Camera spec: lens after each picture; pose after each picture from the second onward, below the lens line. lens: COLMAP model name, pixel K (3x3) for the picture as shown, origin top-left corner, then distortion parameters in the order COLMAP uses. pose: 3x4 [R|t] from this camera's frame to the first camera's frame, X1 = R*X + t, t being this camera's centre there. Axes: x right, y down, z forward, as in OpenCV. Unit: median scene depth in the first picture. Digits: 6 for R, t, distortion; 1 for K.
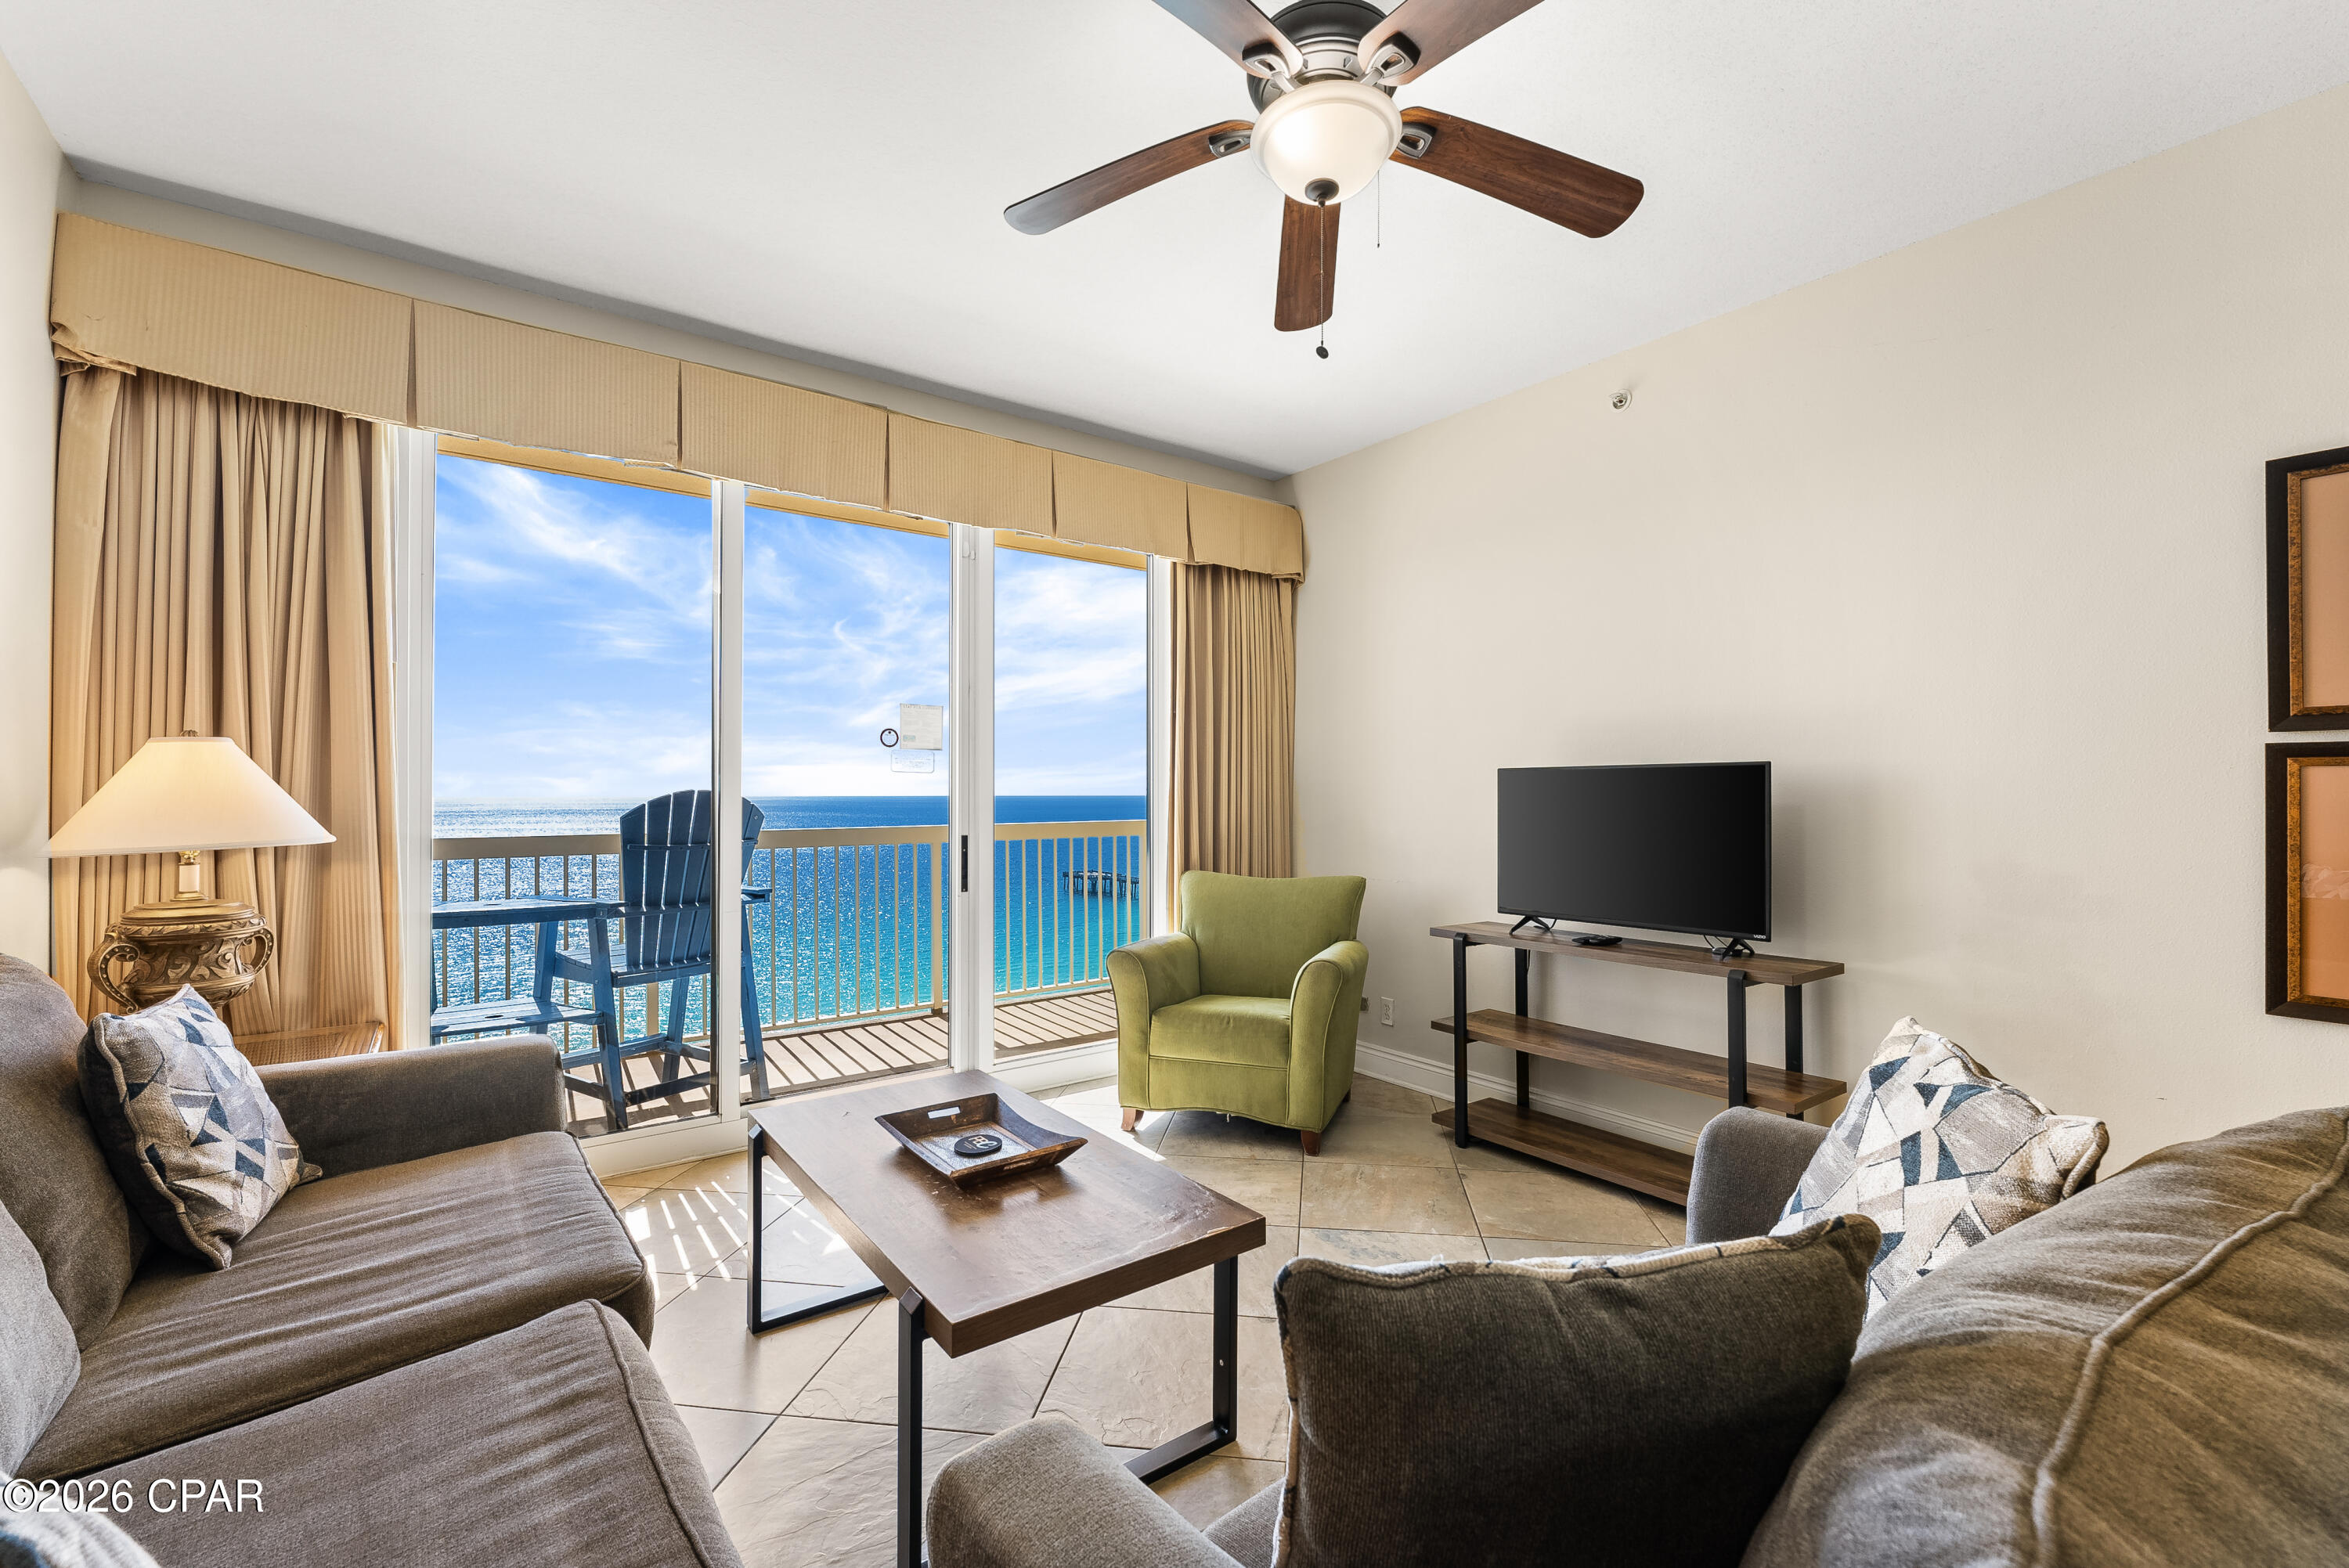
lens RADIAL K [[1001.5, 0, 1187.4], [0, 1001.5, 773.8], [0, 0, 1]] dist [-0.001873, -0.000274]
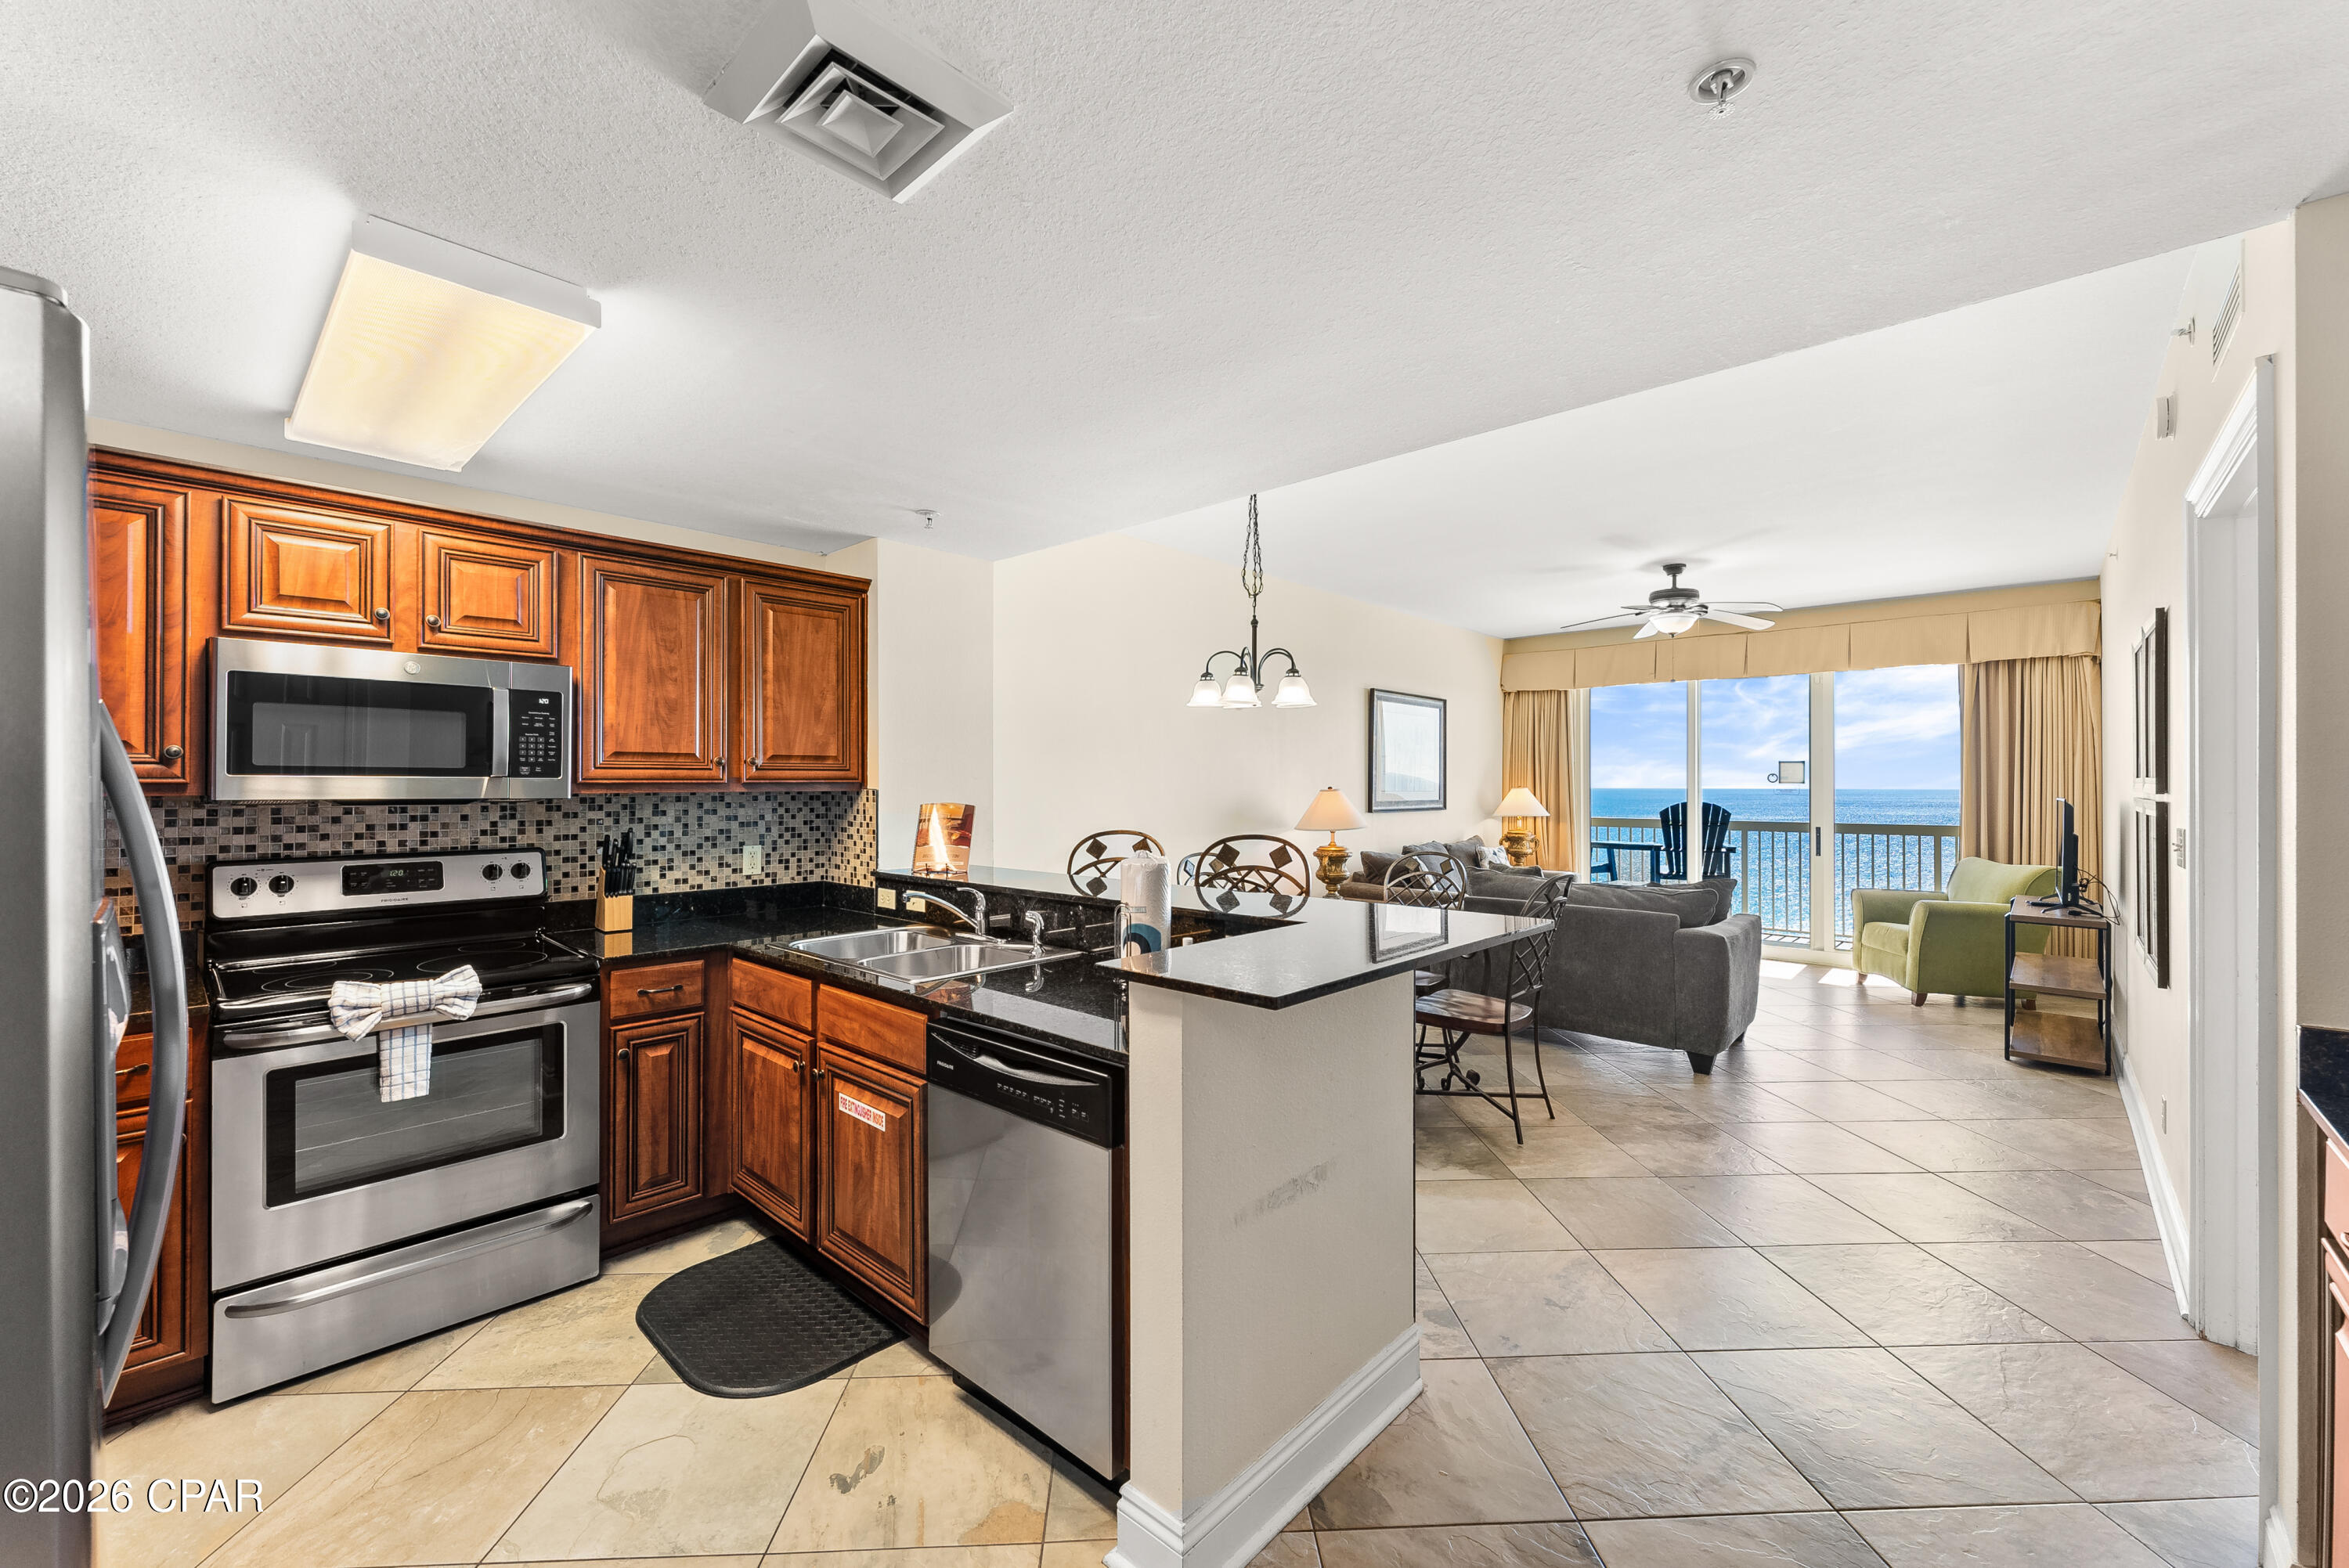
lens RADIAL K [[936.3, 0, 1182.0], [0, 936.3, 779.2], [0, 0, 1]] dist [0.000059, -0.000017]
pose [[0.178221, -0.004775, -0.983979, 1.578550], [0.011414, 0.999931, -0.002785, -0.049466], [0.983924, -0.010735, 0.178263, -0.635654]]
